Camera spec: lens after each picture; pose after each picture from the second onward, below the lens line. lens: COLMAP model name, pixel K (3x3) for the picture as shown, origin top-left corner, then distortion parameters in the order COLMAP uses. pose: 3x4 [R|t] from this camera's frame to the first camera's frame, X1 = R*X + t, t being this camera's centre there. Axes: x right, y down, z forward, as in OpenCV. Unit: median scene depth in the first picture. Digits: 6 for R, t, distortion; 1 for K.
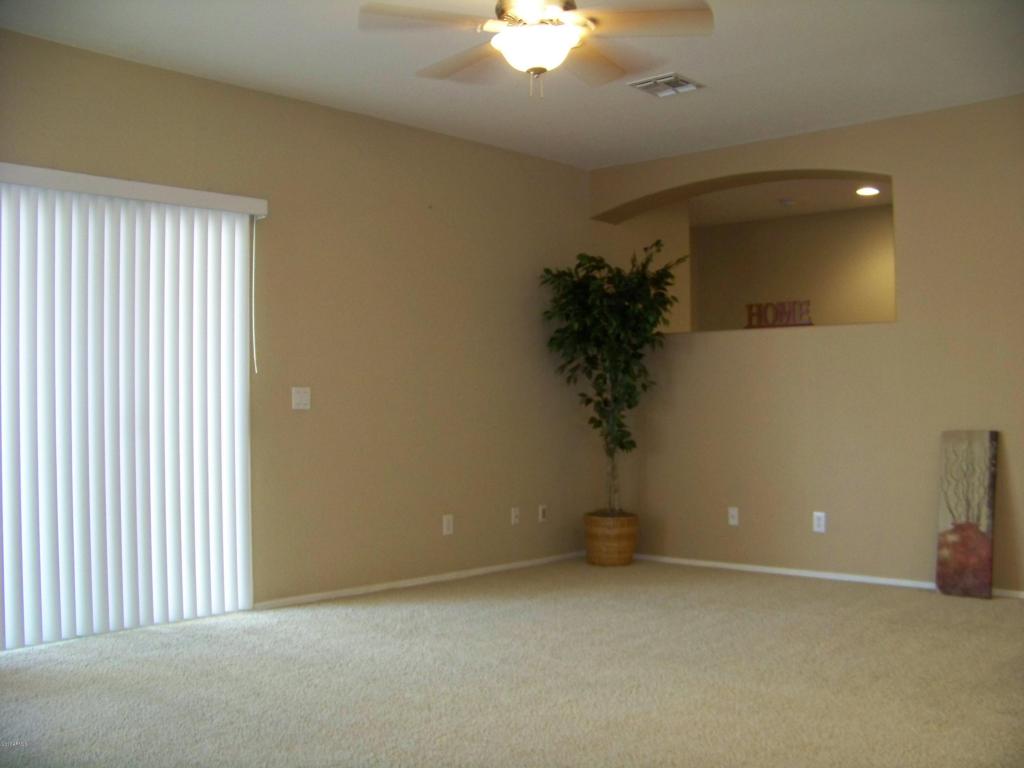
lens RADIAL K [[1063.3, 0, 515.2], [0, 1063.3, 392.5], [0, 0, 1]] dist [-0.168040, 0.000000]
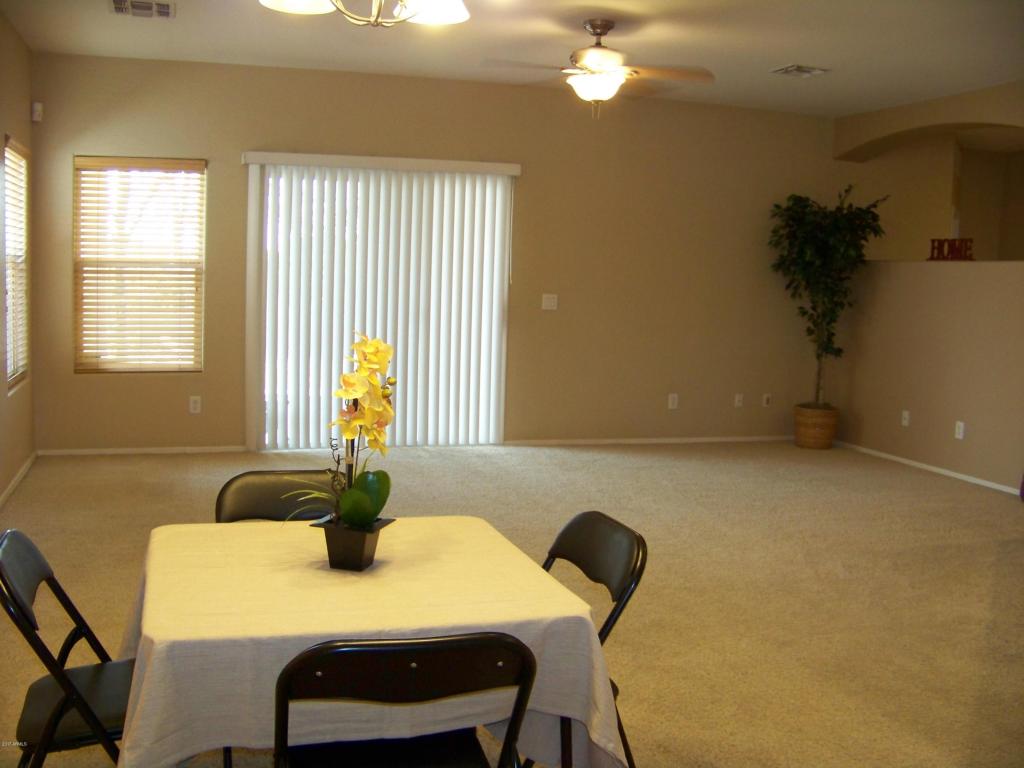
lens RADIAL K [[1063.3, 0, 510.2], [0, 1063.3, 381.2], [0, 0, 1]] dist [-0.168040, 0.000000]
pose [[0.866577, 0.084320, -0.491868, 0.393087], [-0.032794, 0.993114, 0.112470, -0.040796], [0.497964, -0.081334, 0.863375, -0.229077]]
